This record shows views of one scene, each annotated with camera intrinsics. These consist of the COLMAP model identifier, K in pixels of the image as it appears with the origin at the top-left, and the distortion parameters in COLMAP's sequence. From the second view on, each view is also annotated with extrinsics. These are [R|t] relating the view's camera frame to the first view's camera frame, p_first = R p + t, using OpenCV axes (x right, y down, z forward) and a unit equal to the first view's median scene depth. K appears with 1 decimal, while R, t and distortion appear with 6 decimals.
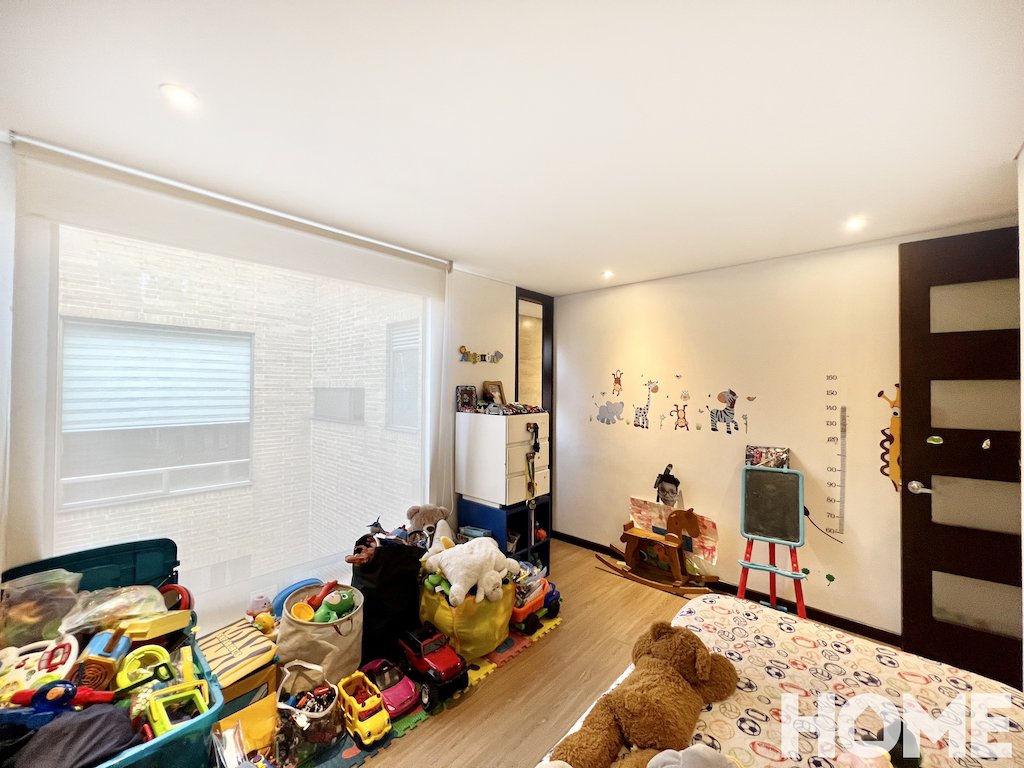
lens RADIAL K [[407.8, 0, 511.7], [0, 407.8, 382.7], [0, 0, 1]] dist [-0.002979, 0.000330]
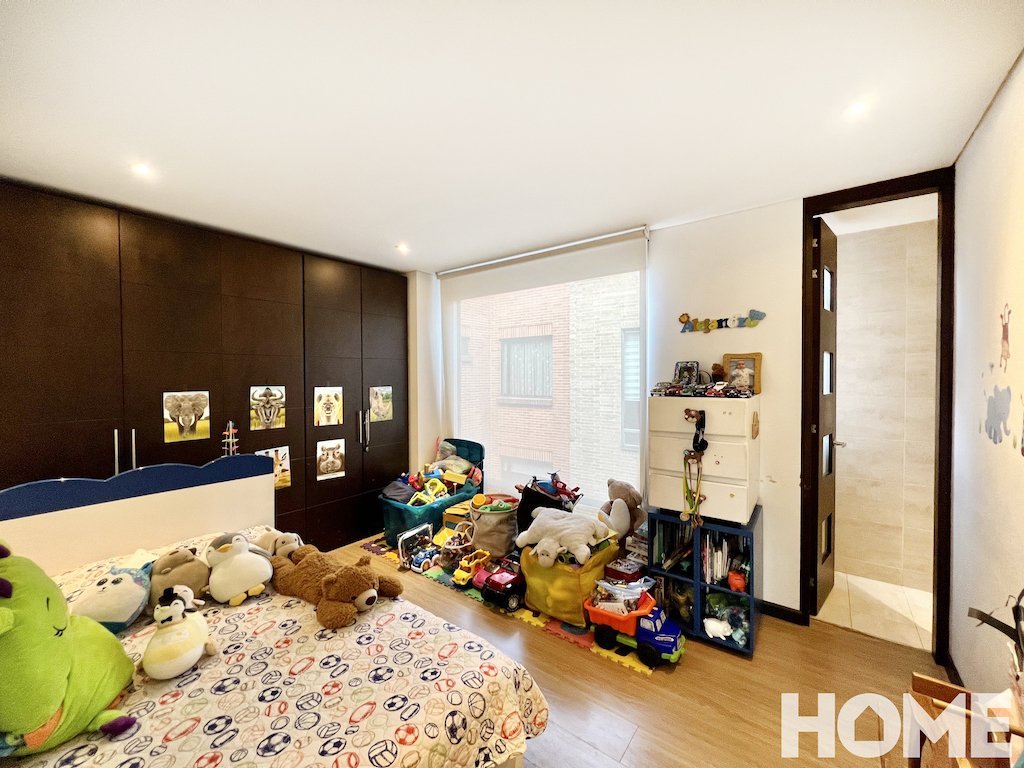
lens RADIAL K [[407.8, 0, 512.4], [0, 407.8, 383.6], [0, 0, 1]] dist [-0.002979, 0.000330]
pose [[0.090604, 0.012848, -0.995804, 0.737738], [0.014498, 0.999794, 0.014219, 0.038321], [0.995781, -0.015726, 0.090399, 0.621426]]
